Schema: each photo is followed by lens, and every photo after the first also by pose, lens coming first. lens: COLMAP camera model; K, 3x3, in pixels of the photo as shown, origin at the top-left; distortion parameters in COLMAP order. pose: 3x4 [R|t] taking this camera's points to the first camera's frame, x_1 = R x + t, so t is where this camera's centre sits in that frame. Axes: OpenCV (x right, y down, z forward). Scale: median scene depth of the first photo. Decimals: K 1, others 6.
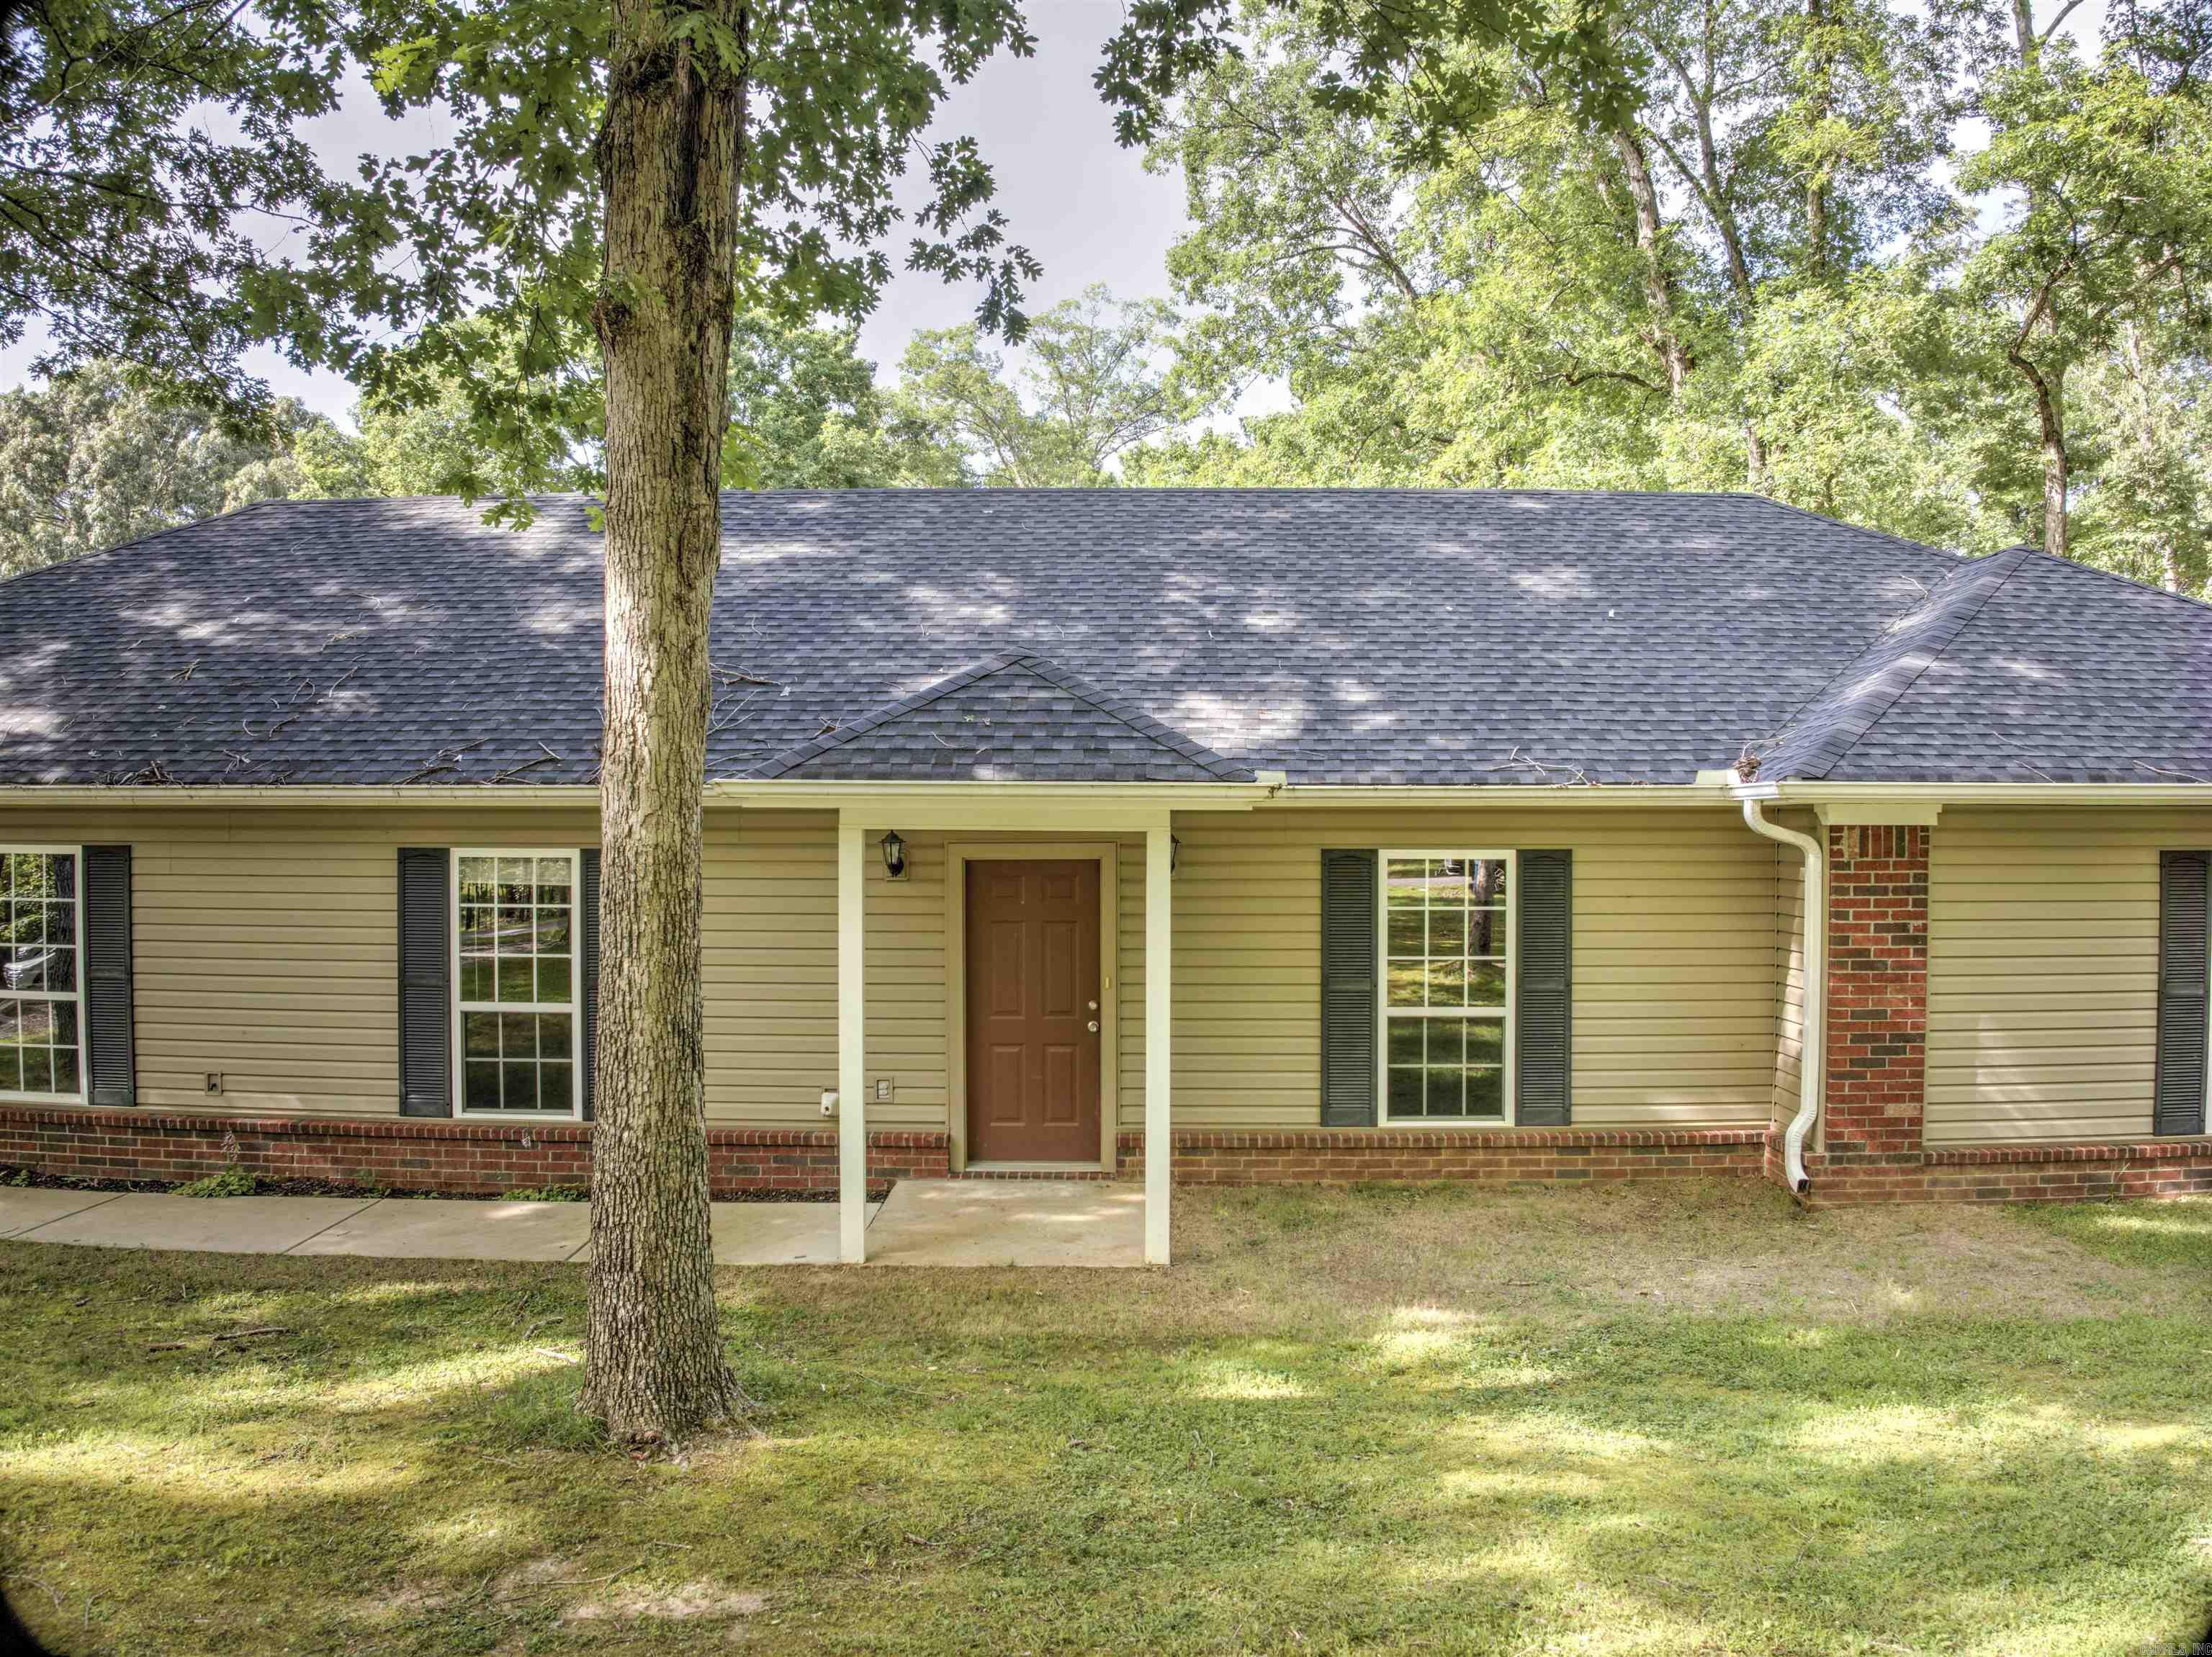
lens RADIAL K [[1523.5, 0, 1154.4], [0, 1523.5, 794.1], [0, 0, 1]] dist [-0.092316, -0.009449]
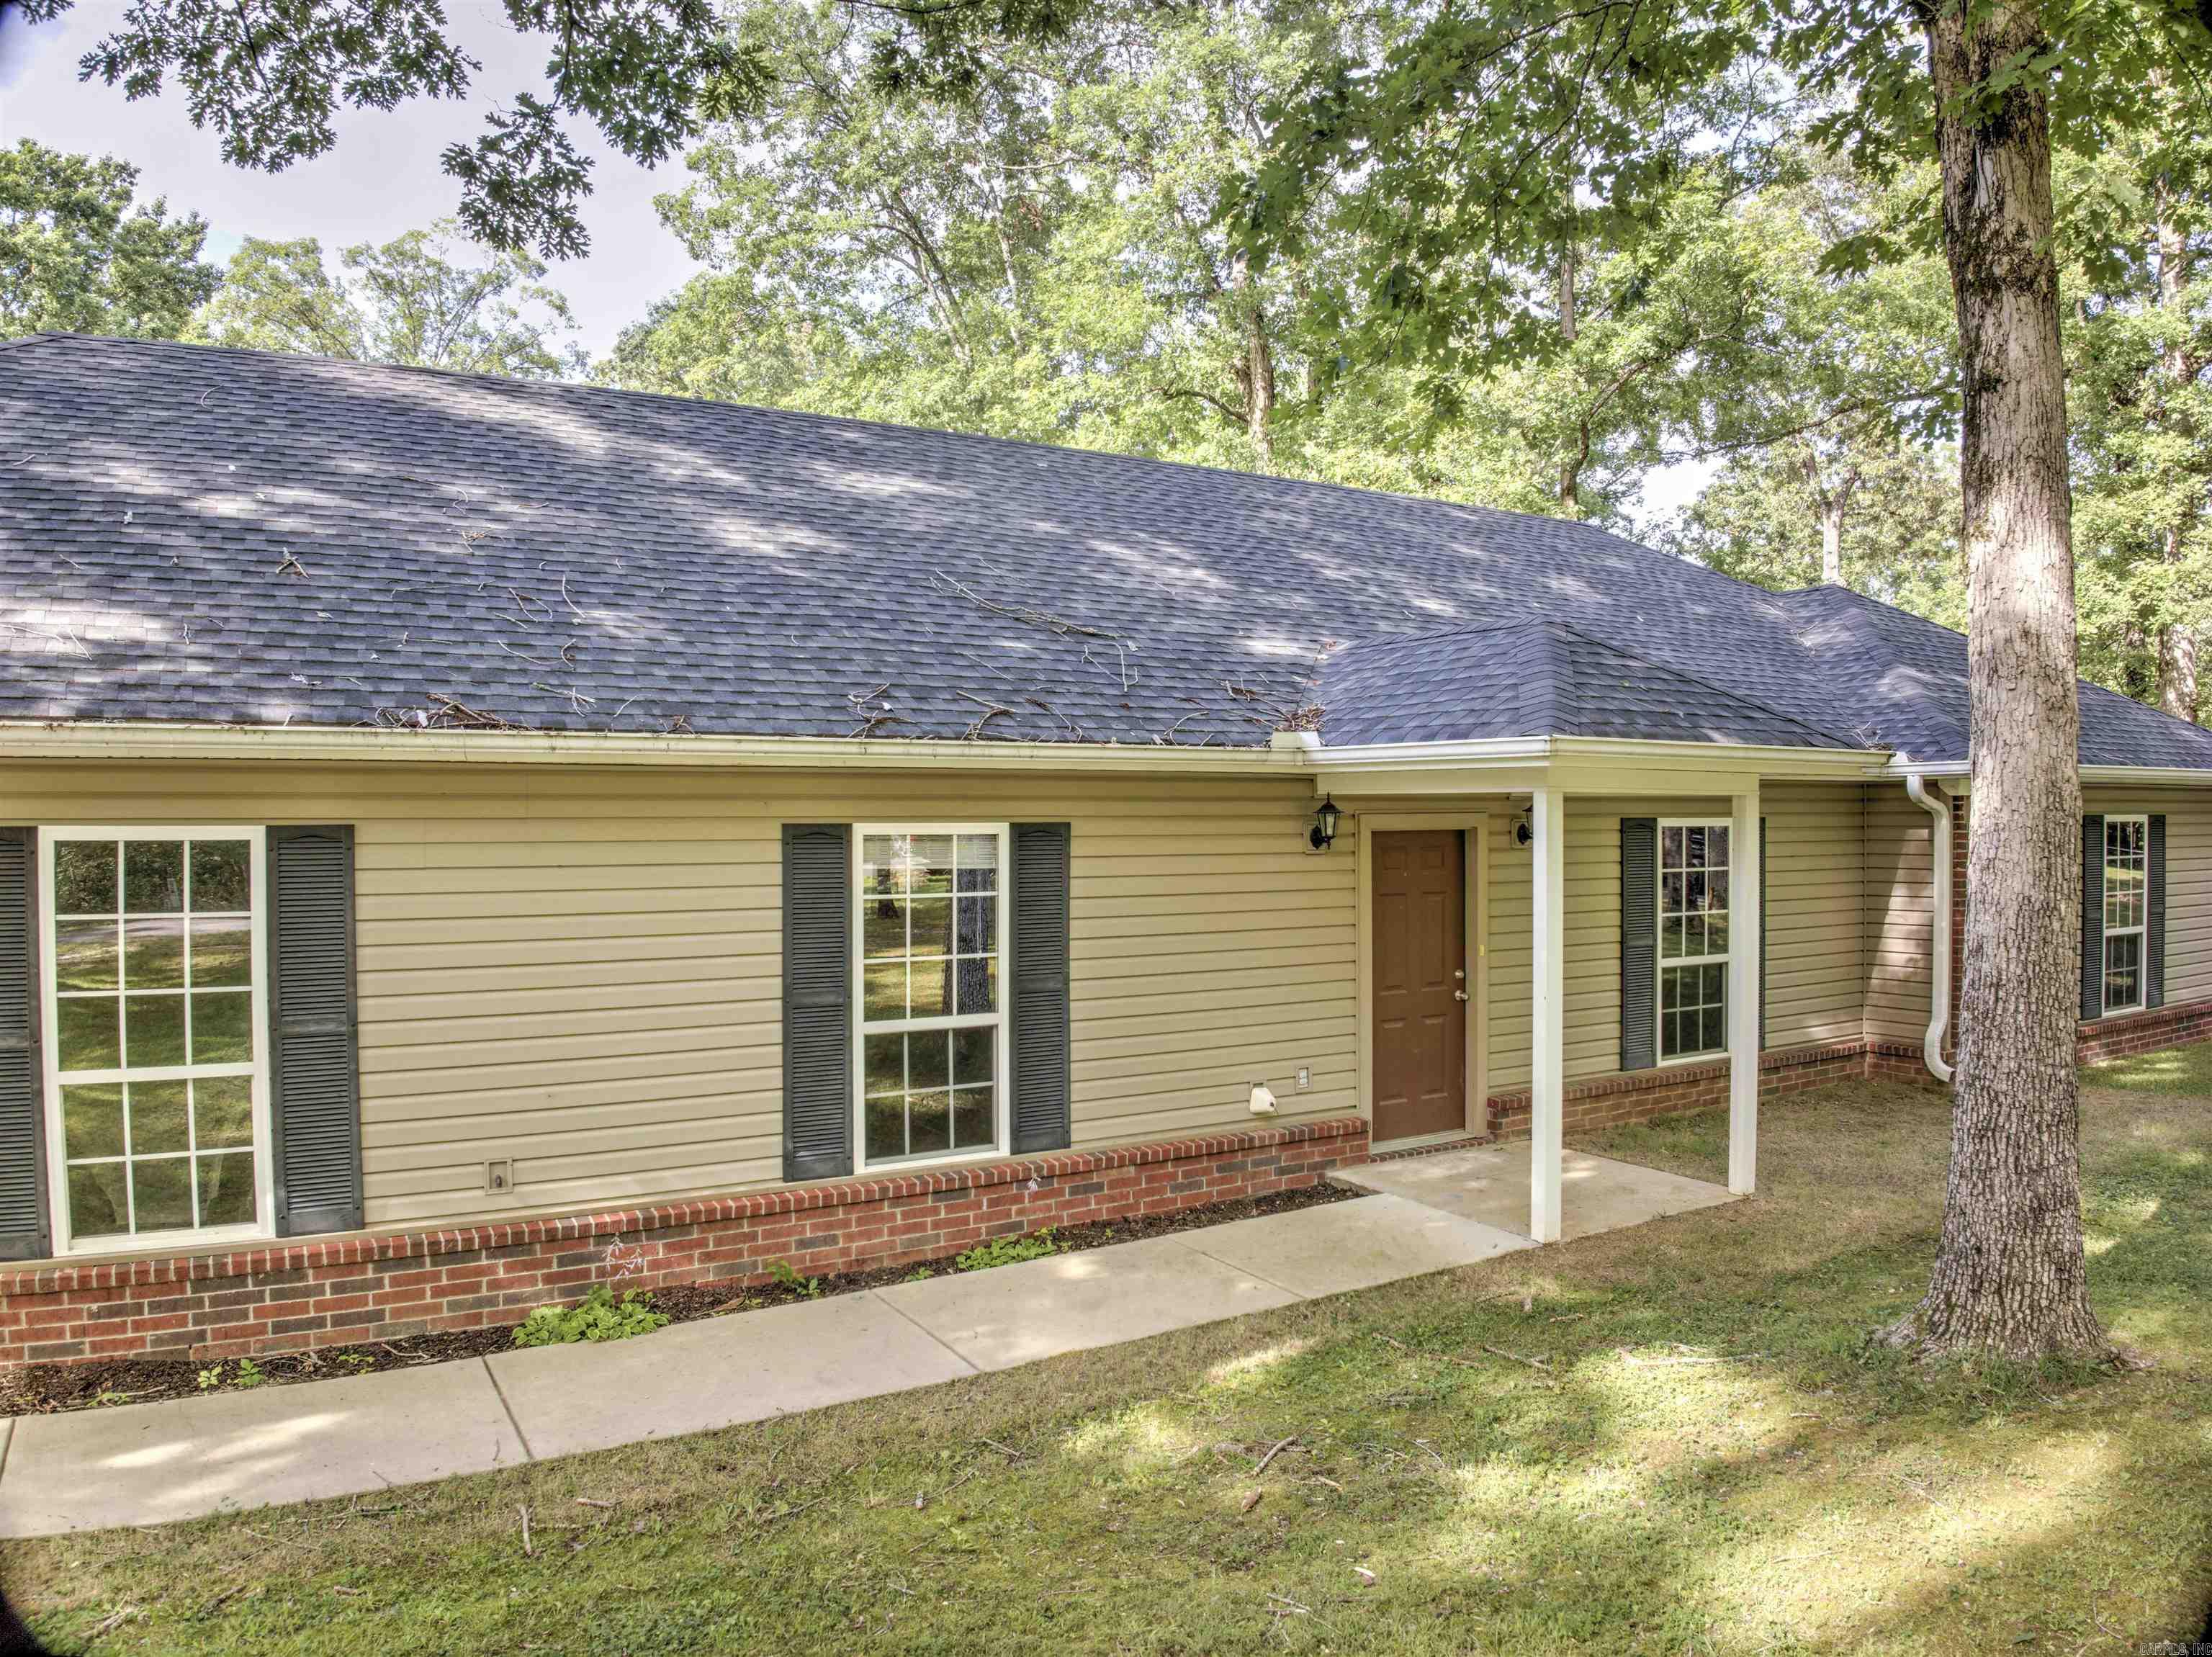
lens RADIAL K [[1523.5, 0, 1154.4], [0, 1523.5, 794.1], [0, 0, 1]] dist [-0.092316, -0.009449]
pose [[0.853416, 0.001963, 0.521227, -0.747430], [-0.000528, 0.999996, -0.002902, 0.023481], [-0.521231, 0.002202, 0.853413, 0.253572]]
